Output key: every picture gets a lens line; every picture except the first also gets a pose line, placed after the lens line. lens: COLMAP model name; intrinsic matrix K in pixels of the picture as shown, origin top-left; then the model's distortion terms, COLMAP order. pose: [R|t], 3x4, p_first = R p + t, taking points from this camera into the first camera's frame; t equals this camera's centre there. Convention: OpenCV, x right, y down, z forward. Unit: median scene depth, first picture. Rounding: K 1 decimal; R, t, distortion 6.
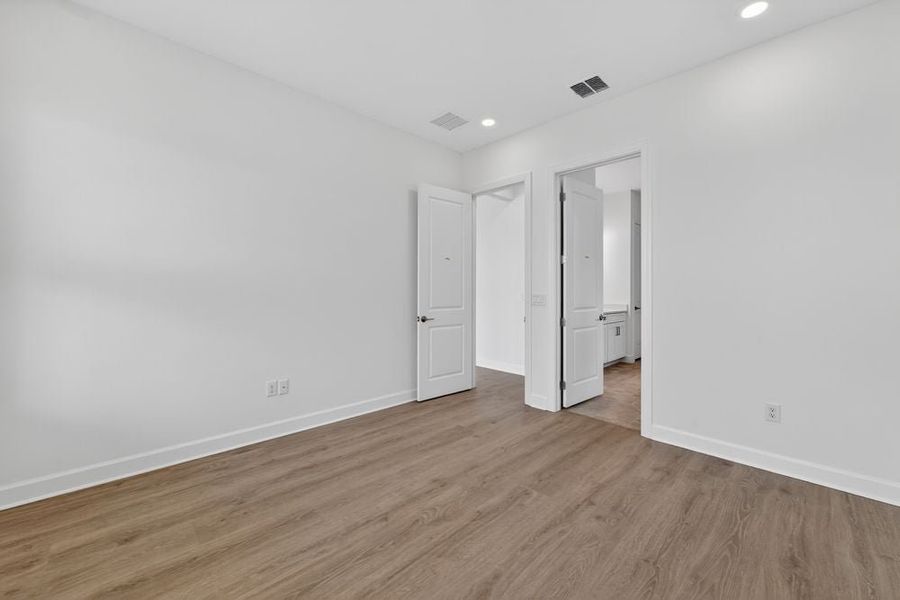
lens RADIAL K [[357.9, 0, 446.4], [0, 357.9, 294.7], [0, 0, 1]] dist [-0.001237, 0.000003]
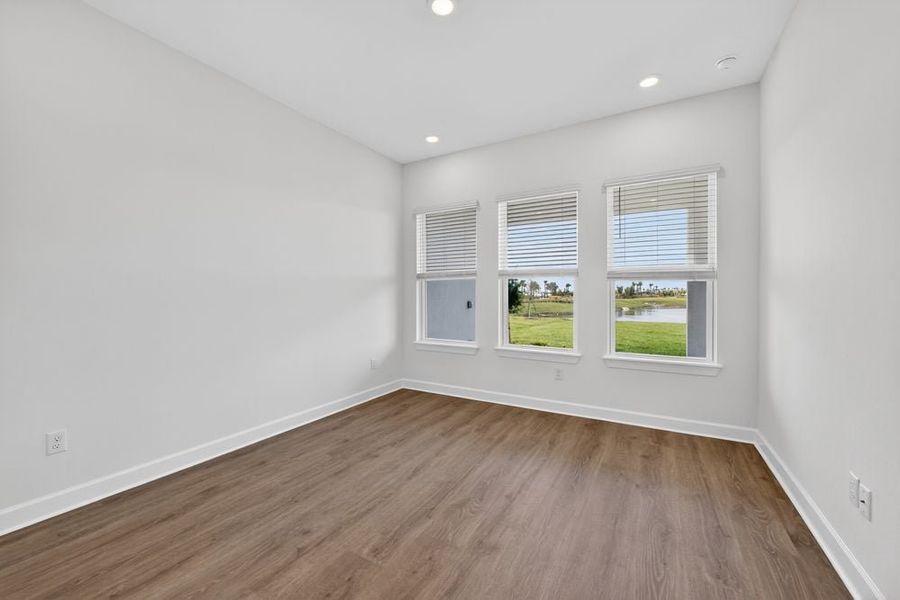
lens RADIAL K [[357.9, 0, 446.4], [0, 357.9, 294.7], [0, 0, 1]] dist [-0.001237, 0.000003]
pose [[-0.962569, -0.002381, -0.271027, 0.319199], [-0.006940, 0.999850, 0.015863, -0.031744], [0.270949, 0.017150, -0.962441, 1.978920]]
